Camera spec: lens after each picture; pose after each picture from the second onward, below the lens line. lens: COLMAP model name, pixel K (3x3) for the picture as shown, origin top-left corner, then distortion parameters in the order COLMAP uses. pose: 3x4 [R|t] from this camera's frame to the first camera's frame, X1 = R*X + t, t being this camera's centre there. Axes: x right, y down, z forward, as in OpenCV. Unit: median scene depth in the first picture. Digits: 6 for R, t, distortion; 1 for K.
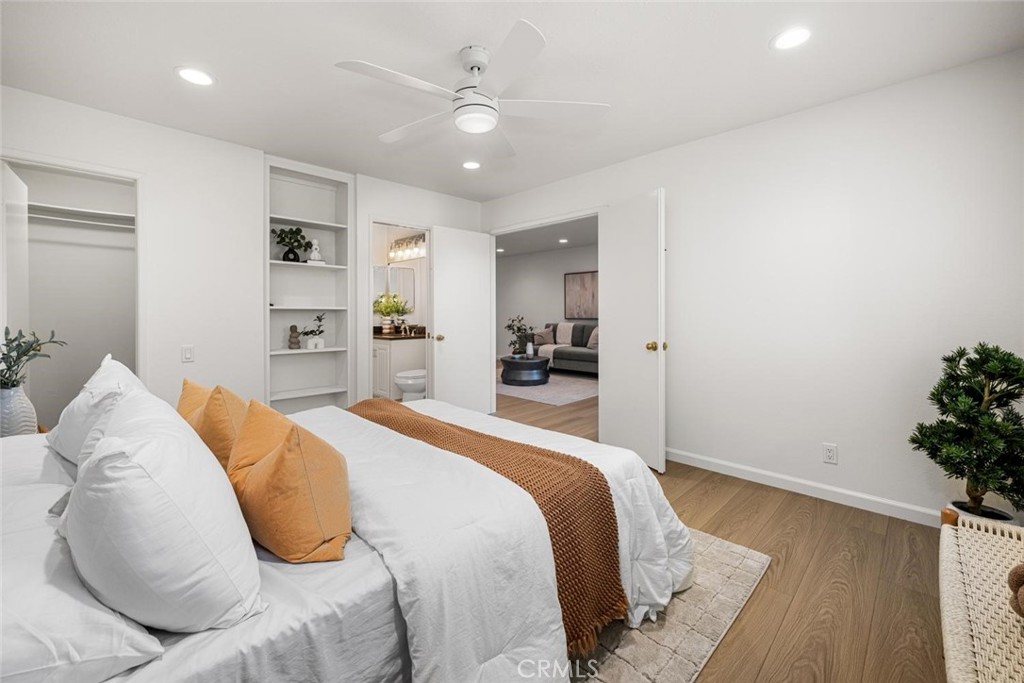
lens RADIAL K [[422.2, 0, 522.7], [0, 422.2, 320.0], [0, 0, 1]] dist [0.000488, -0.000011]
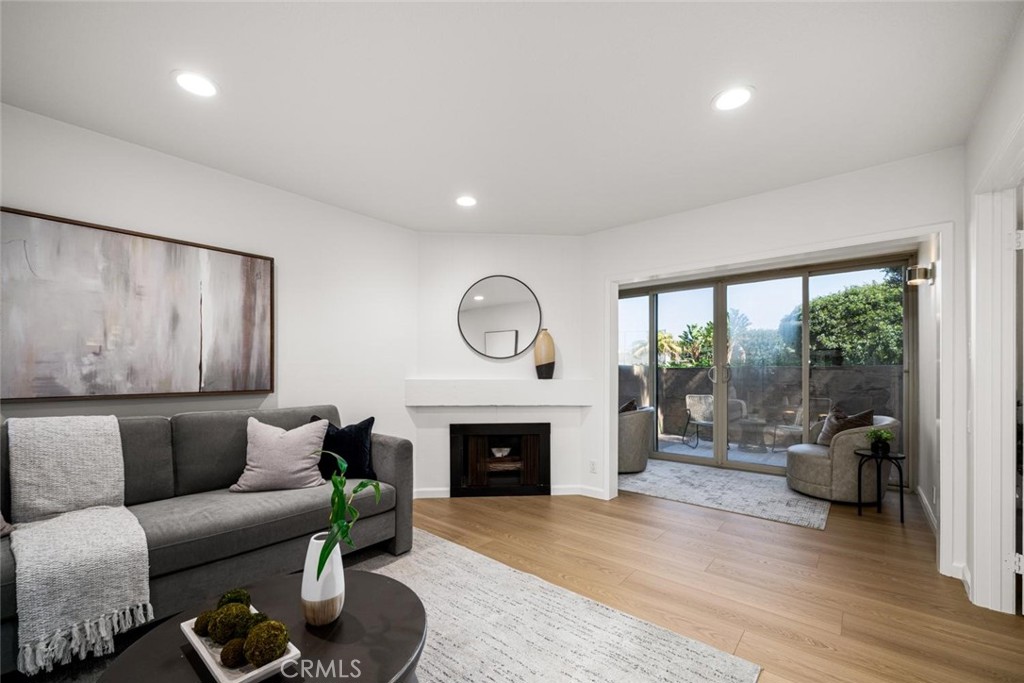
lens RADIAL K [[417.0, 0, 504.6], [0, 417.0, 369.0], [0, 0, 1]] dist [-0.000094, -0.000025]
pose [[-0.061075, 0.008278, 0.998099, -0.147770], [0.018929, 0.999795, -0.007134, -0.014896], [-0.997954, 0.018458, -0.061219, 0.776294]]
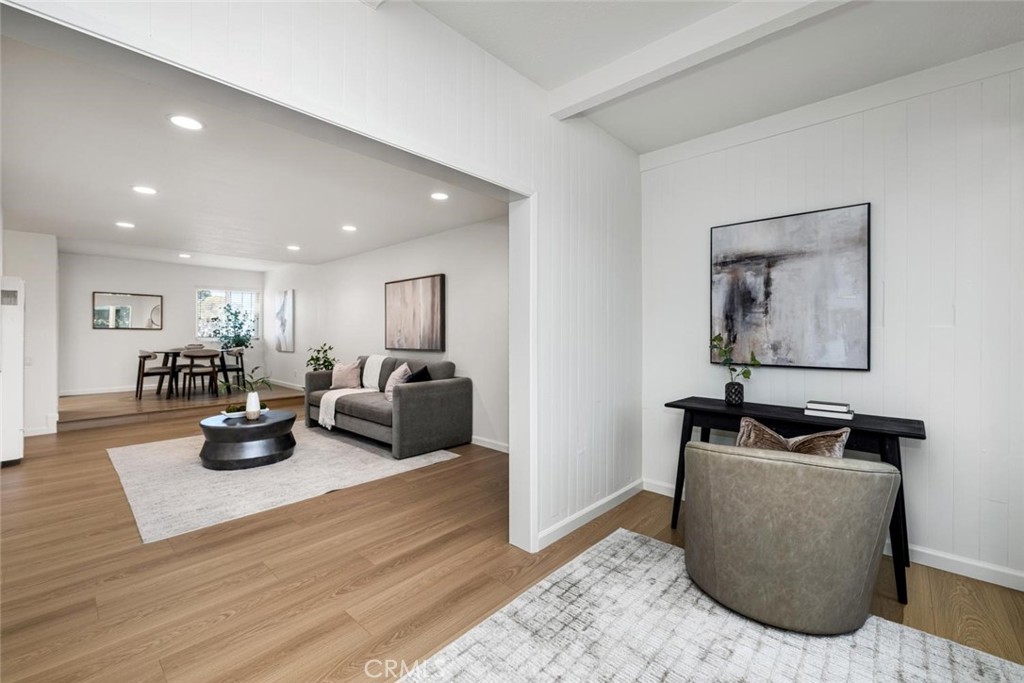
lens RADIAL K [[423.8, 0, 509.6], [0, 423.8, 335.1], [0, 0, 1]] dist [0.001303, 0.000236]
pose [[0.999708, 0.002520, 0.024048, 0.298036], [-0.002034, 0.999793, -0.020247, -0.012850], [-0.024094, 0.020193, 0.999506, 0.332666]]
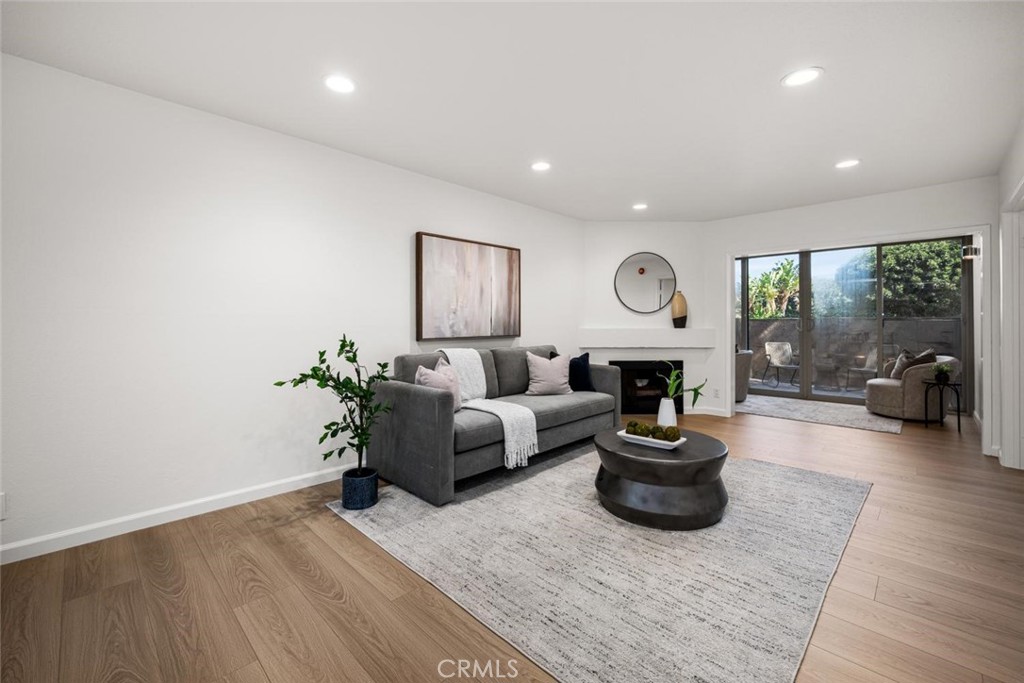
lens RADIAL K [[423.9, 0, 512.3], [0, 423.9, 319.4], [0, 0, 1]] dist [-0.000023, 0.000260]
pose [[0.002325, 0.009857, 0.999949, -0.331138], [0.021338, 0.999723, -0.009905, -0.018458], [-0.999770, 0.021360, 0.002114, 0.957550]]
